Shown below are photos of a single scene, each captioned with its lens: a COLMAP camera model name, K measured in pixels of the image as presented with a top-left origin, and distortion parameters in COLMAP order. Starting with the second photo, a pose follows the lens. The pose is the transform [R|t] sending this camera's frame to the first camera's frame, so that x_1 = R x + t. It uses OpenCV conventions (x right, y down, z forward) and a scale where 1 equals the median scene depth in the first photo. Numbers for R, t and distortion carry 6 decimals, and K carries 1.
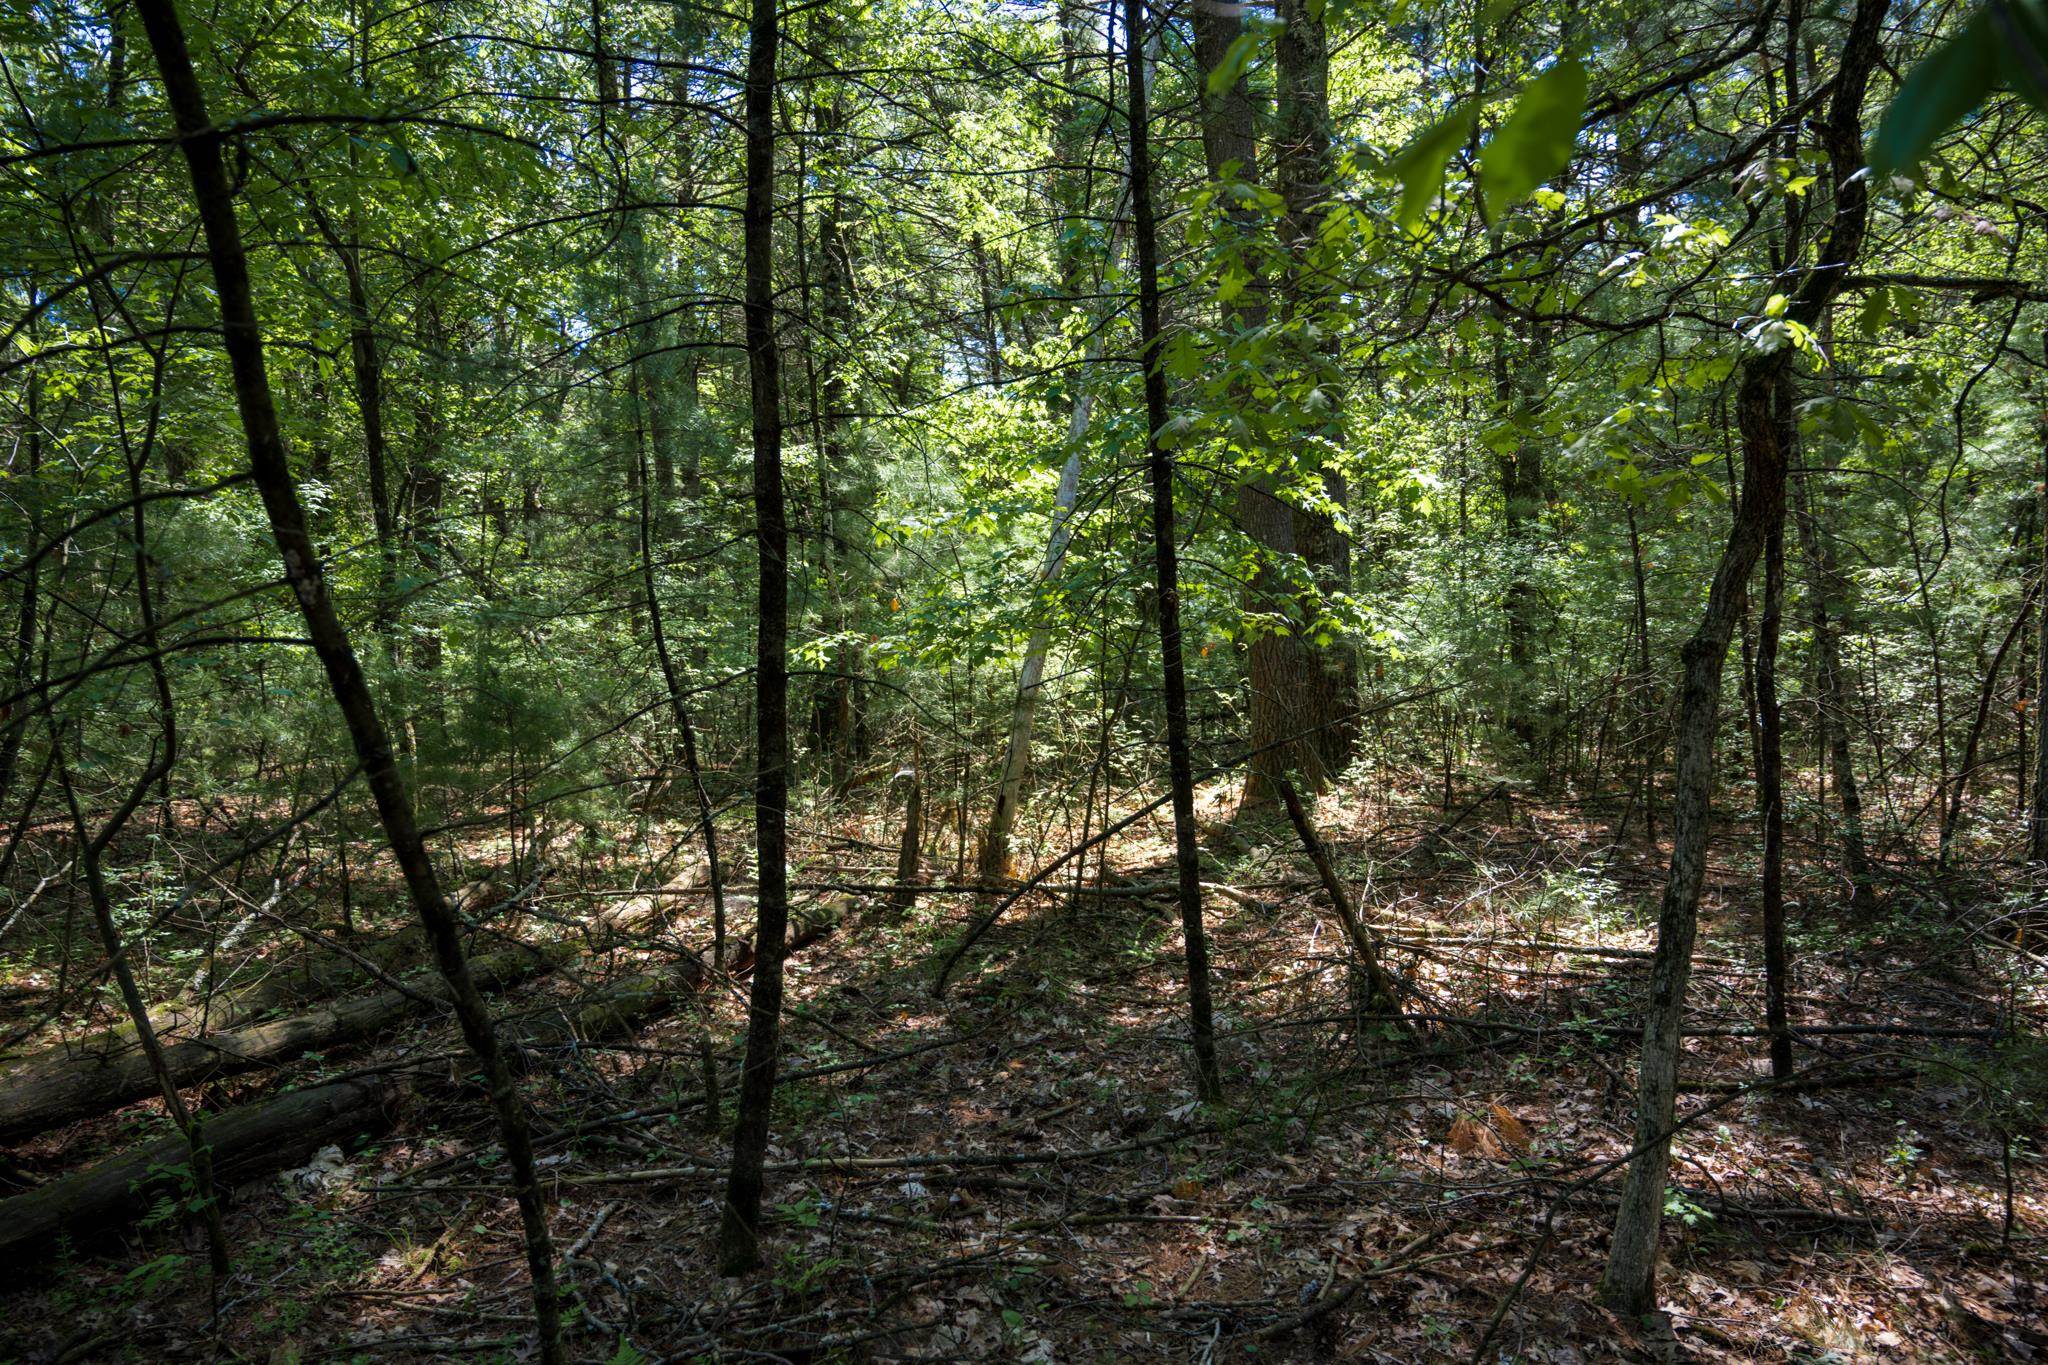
lens RADIAL K [[1379.3, 0, 1027.3], [0, 1379.3, 678.2], [0, 0, 1]] dist [-0.006007, -0.000008]
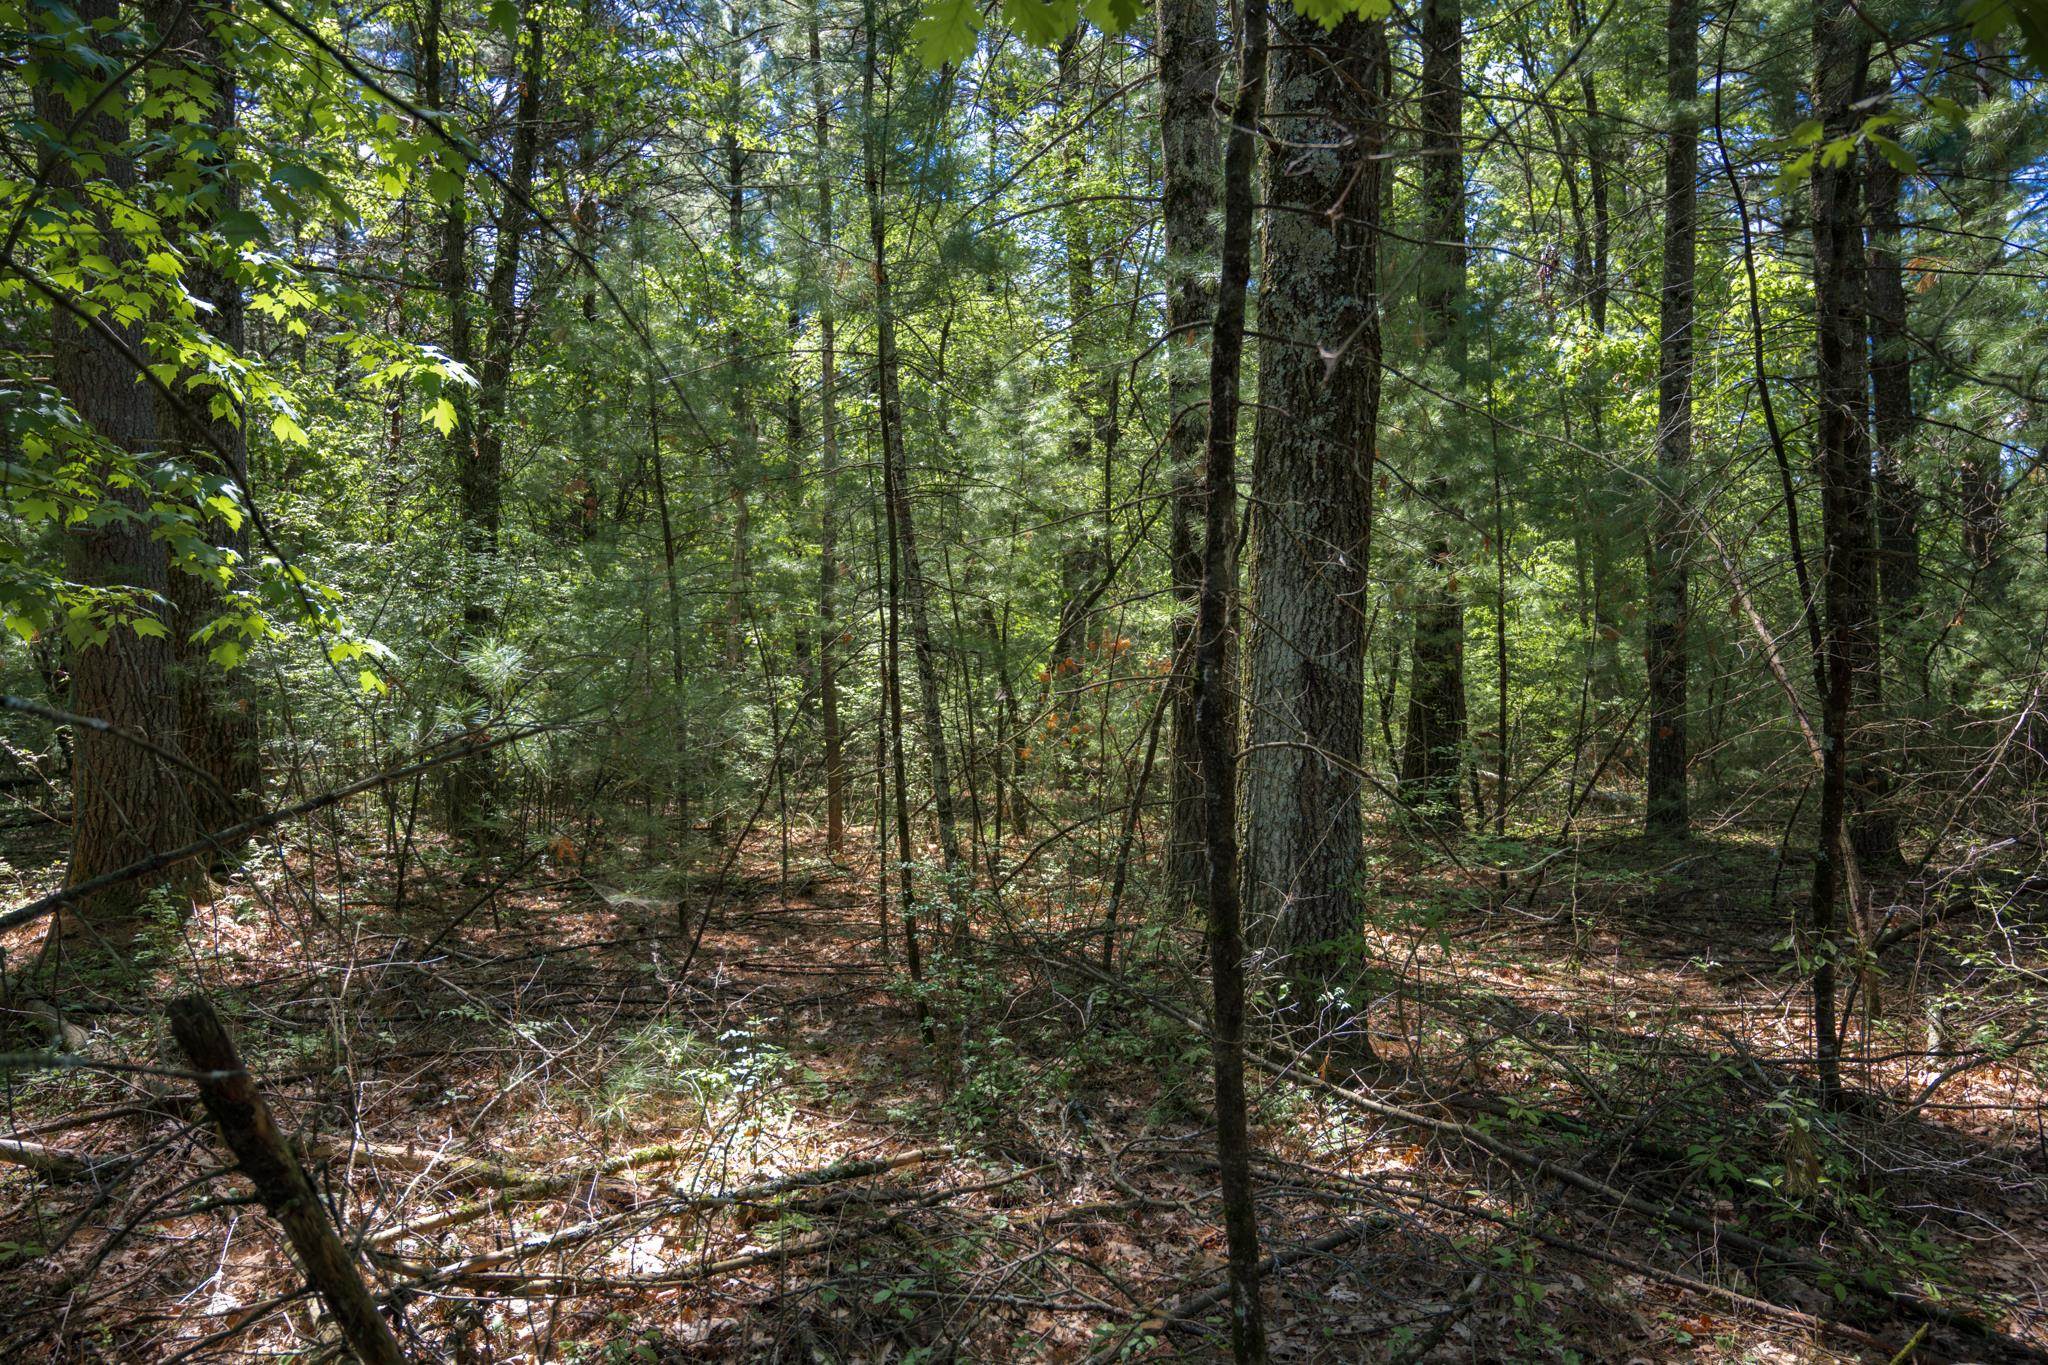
lens RADIAL K [[1379.3, 0, 1027.3], [0, 1379.3, 678.2], [0, 0, 1]] dist [-0.006007, -0.000008]
pose [[0.720356, 0.026264, 0.693107, 0.045086], [0.001162, 0.999236, -0.039071, 0.004432], [-0.693604, 0.028951, 0.719775, 0.280704]]
